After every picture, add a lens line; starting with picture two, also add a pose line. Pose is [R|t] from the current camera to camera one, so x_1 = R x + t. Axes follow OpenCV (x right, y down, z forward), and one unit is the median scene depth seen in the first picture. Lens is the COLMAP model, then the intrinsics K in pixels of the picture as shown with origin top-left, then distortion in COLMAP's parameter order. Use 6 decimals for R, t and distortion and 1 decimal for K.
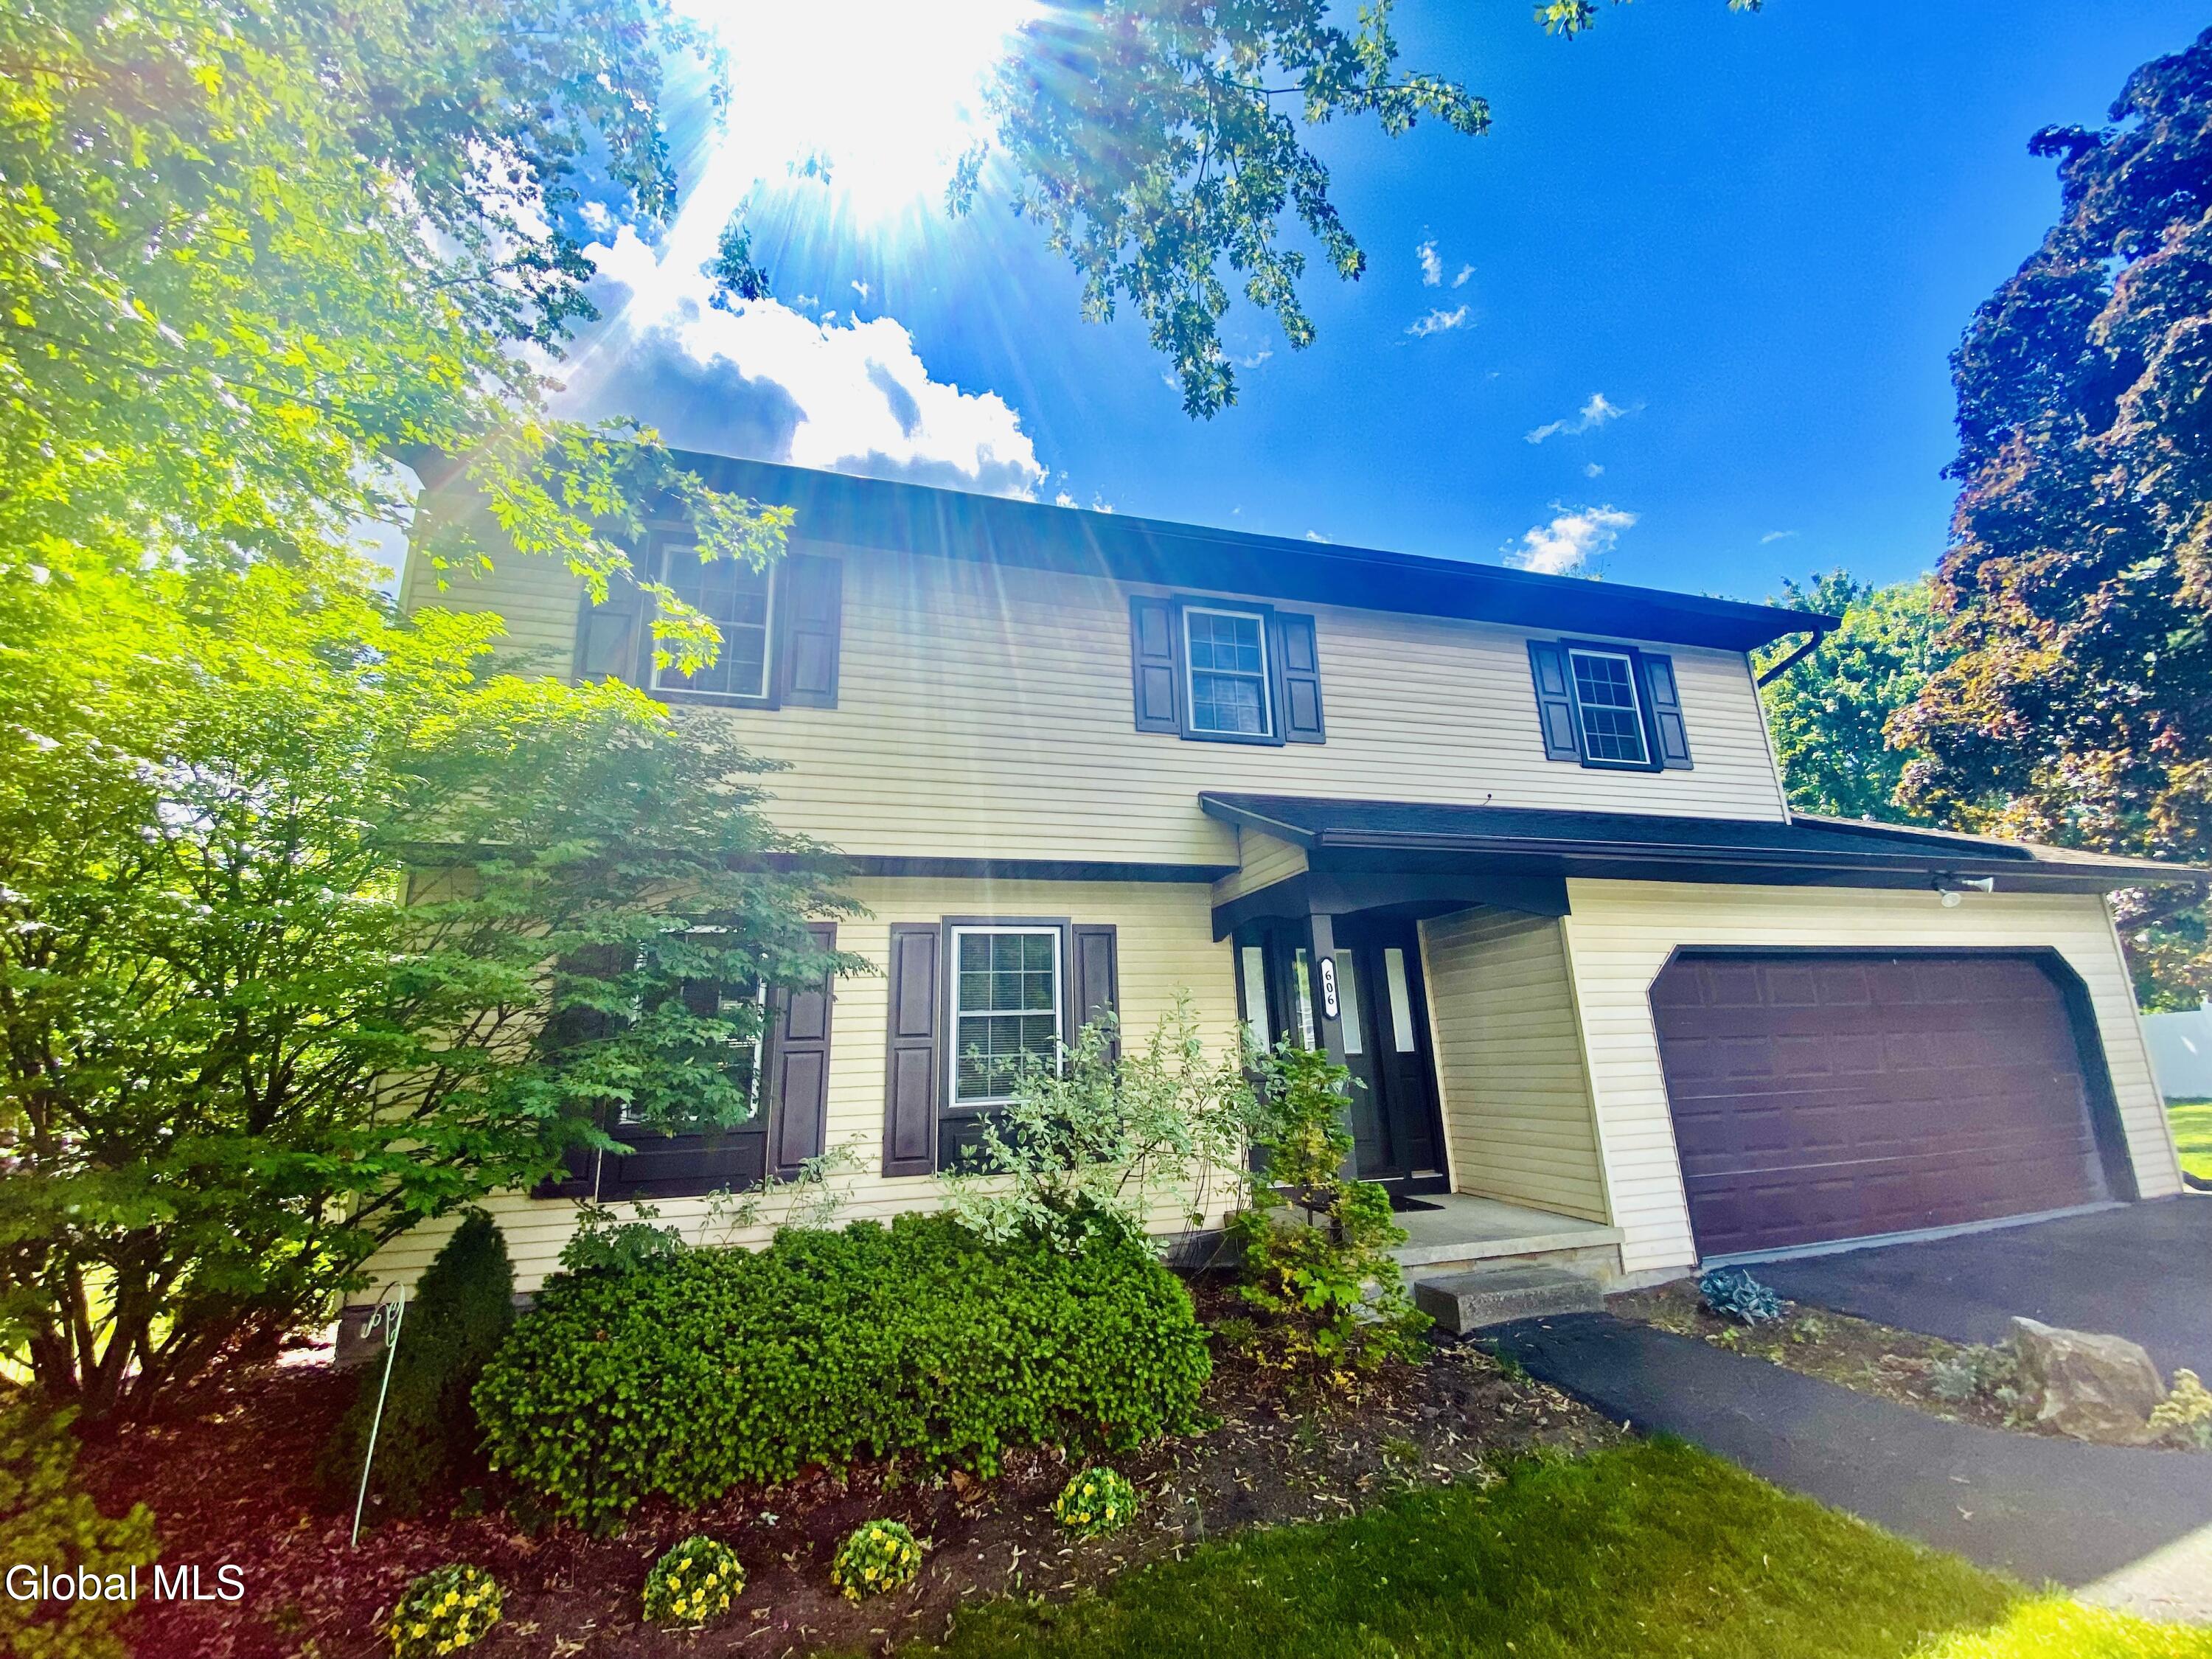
lens RADIAL K [[903.2, 0, 1098.4], [0, 903.2, 827.9], [0, 0, 1]] dist [-0.000186, -0.010086]
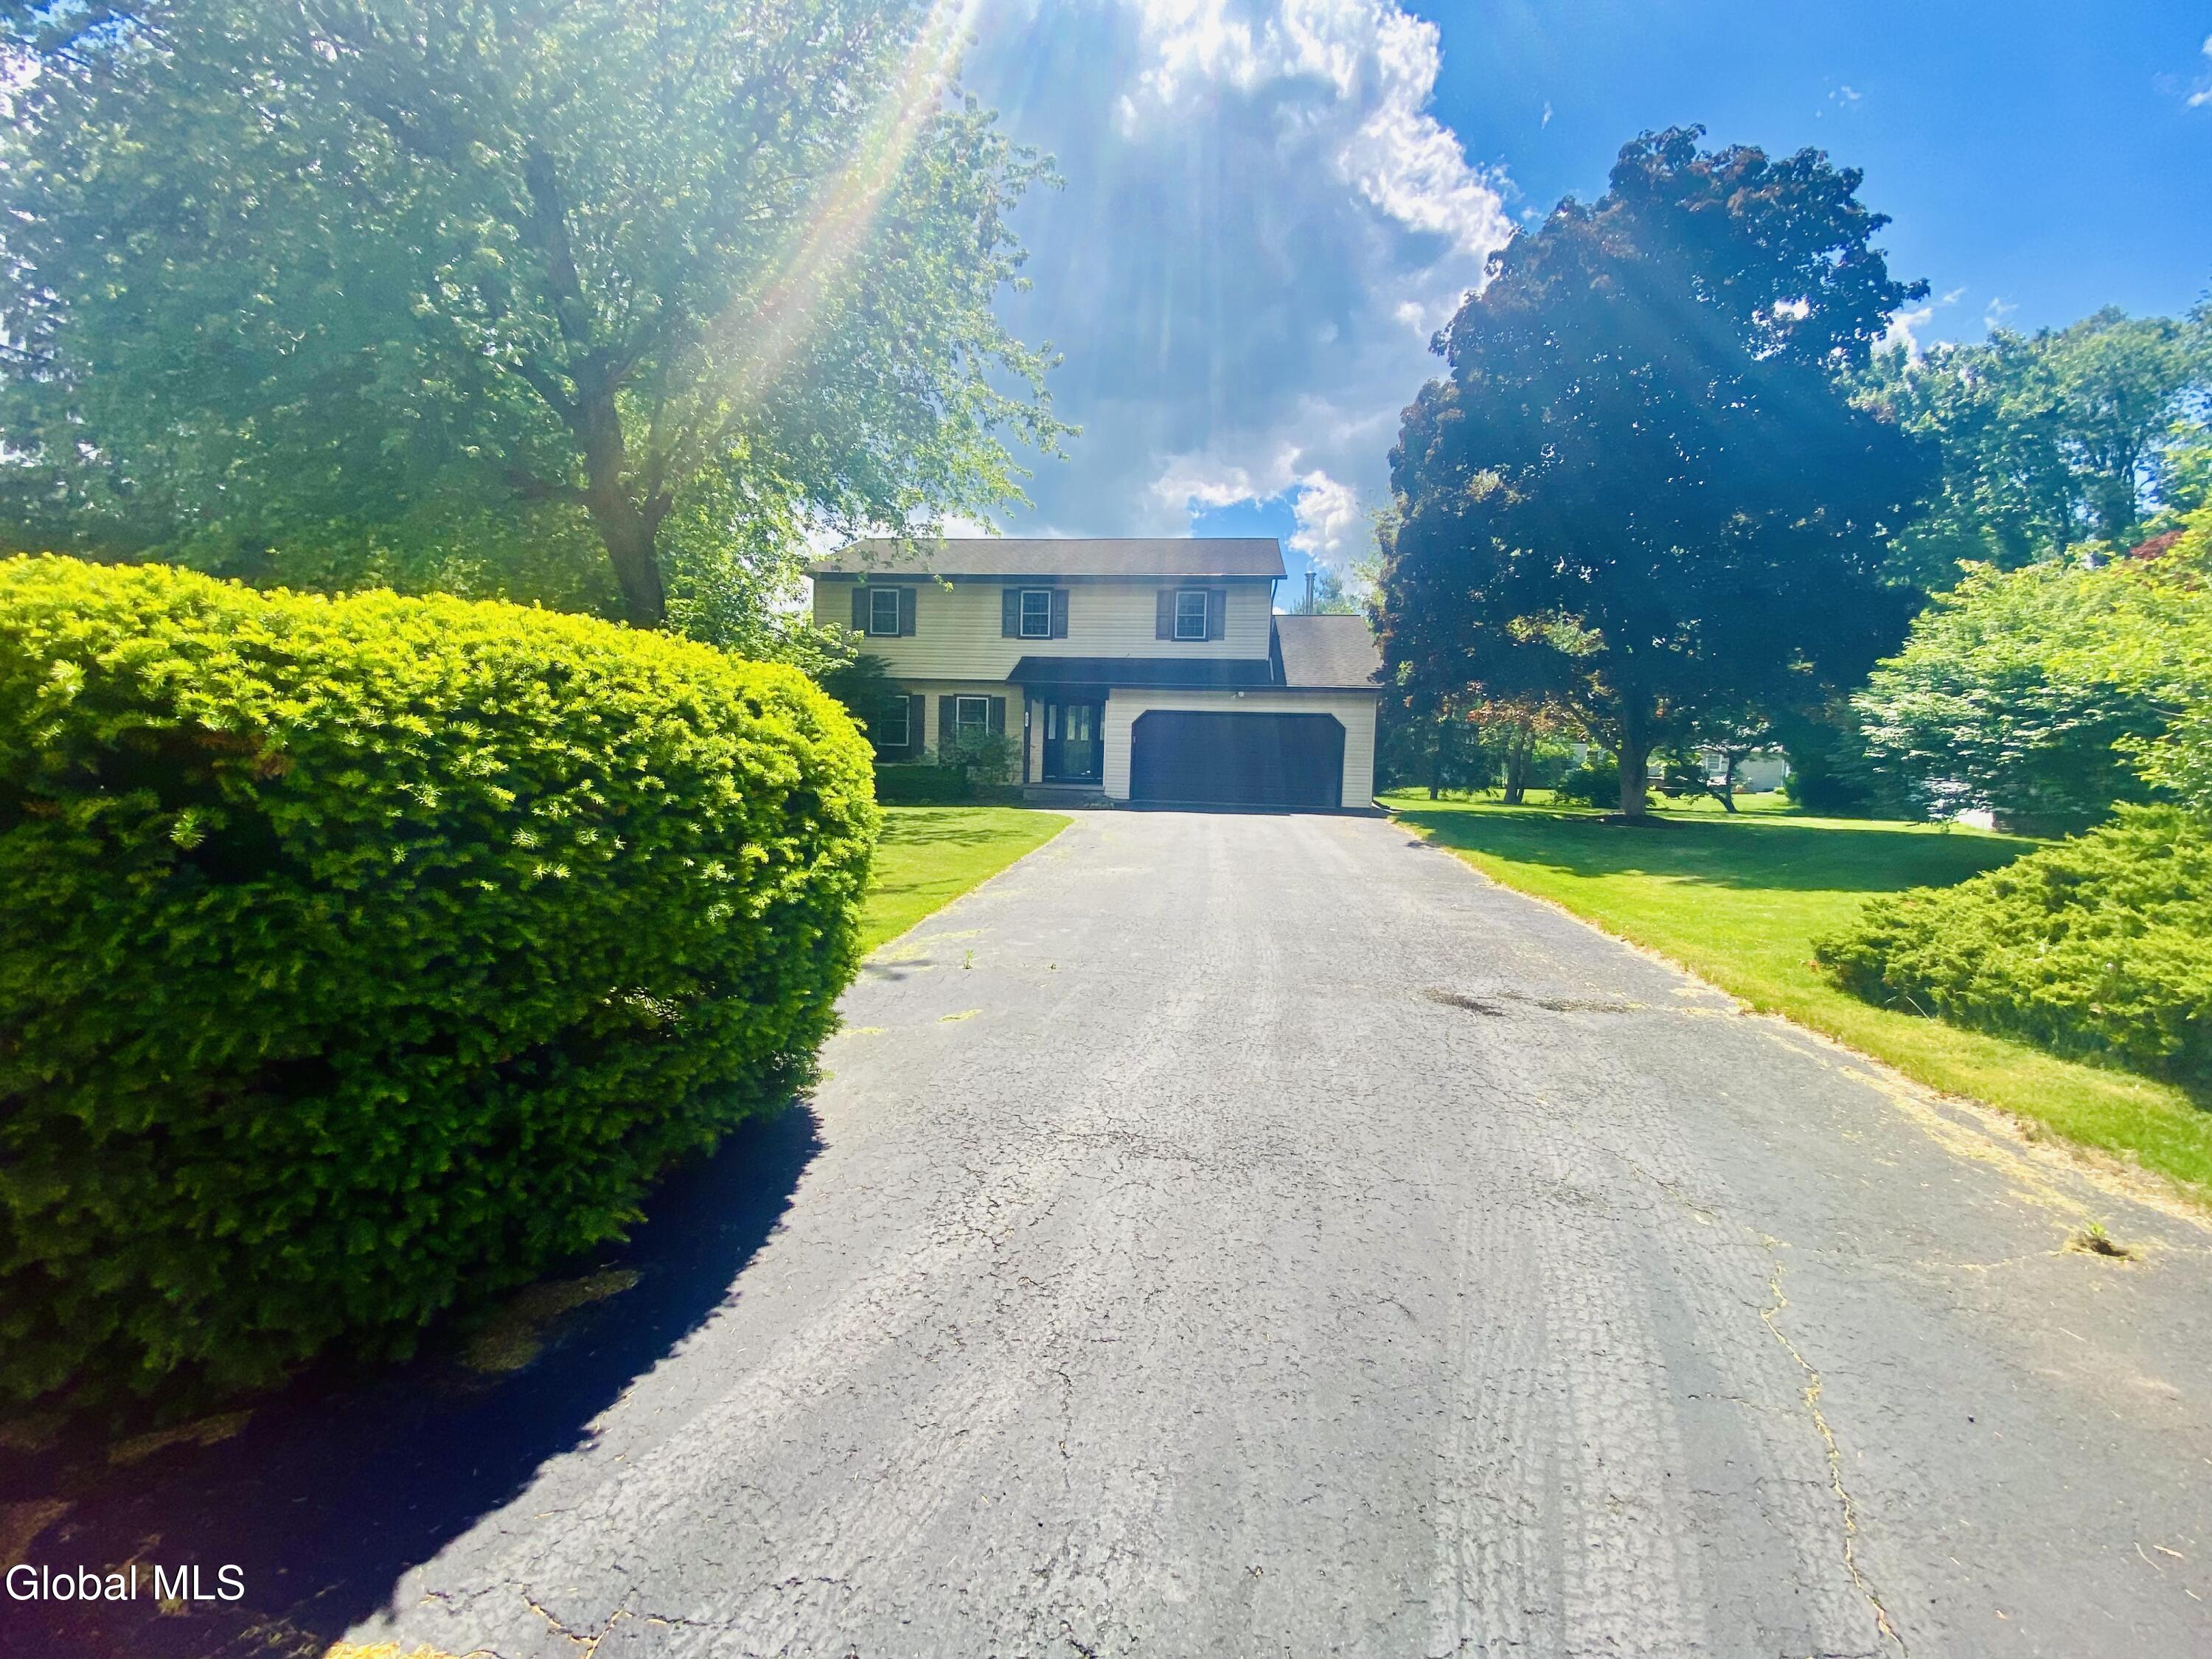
lens RADIAL K [[903.2, 0, 1113.4], [0, 903.2, 867.2], [0, 0, 1]] dist [-0.000186, -0.010086]
pose [[0.918076, 0.097585, -0.384205, 1.702099], [0.041756, 0.940026, 0.338538, -0.405268], [0.394199, -0.326847, 0.858940, -1.850372]]
